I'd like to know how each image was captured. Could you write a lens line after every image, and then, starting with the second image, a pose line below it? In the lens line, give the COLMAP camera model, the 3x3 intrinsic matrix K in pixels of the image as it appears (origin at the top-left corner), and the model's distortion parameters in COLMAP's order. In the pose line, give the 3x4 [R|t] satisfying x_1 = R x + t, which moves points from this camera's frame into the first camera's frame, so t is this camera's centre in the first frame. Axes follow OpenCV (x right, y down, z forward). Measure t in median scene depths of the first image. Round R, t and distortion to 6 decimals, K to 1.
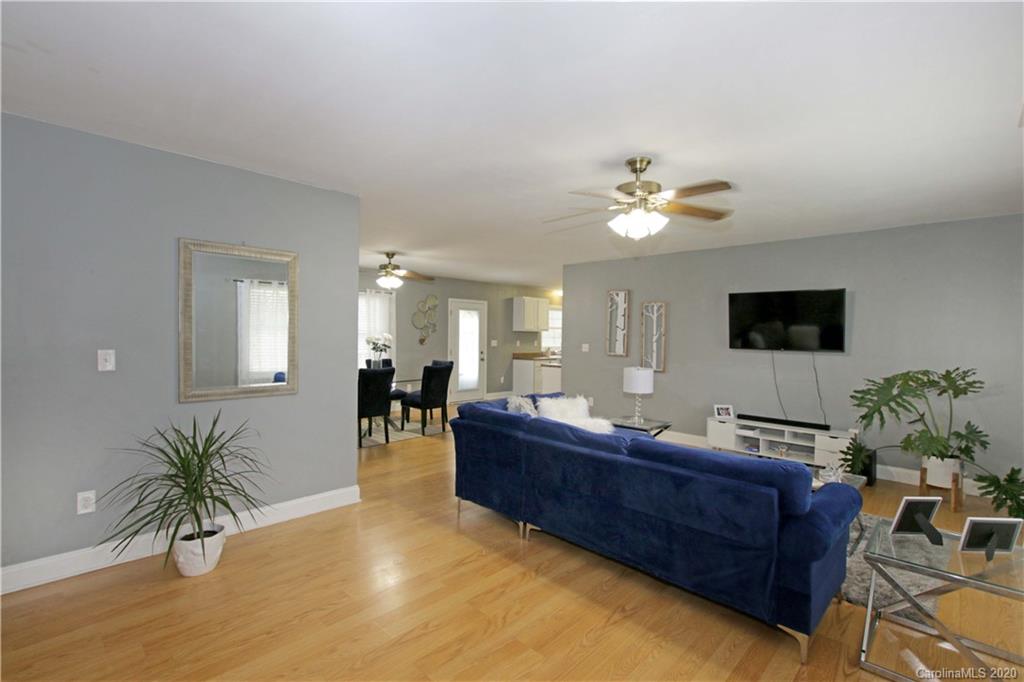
lens RADIAL K [[491.3, 0, 514.1], [0, 491.3, 339.7], [0, 0, 1]] dist [-0.025269, -0.000586]
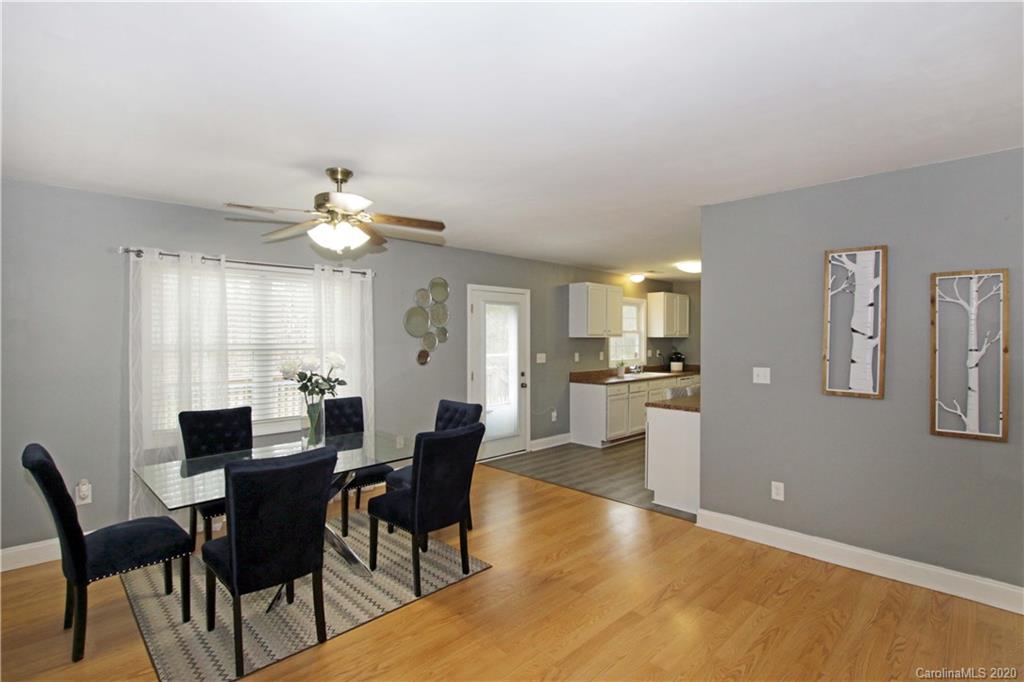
lens RADIAL K [[491.3, 0, 510.1], [0, 491.3, 340.4], [0, 0, 1]] dist [-0.025269, -0.000586]
pose [[0.999334, -0.011832, -0.034512, -0.060967], [0.011760, 0.999928, -0.002299, -0.014574], [0.034537, 0.001892, 0.999402, 0.401160]]
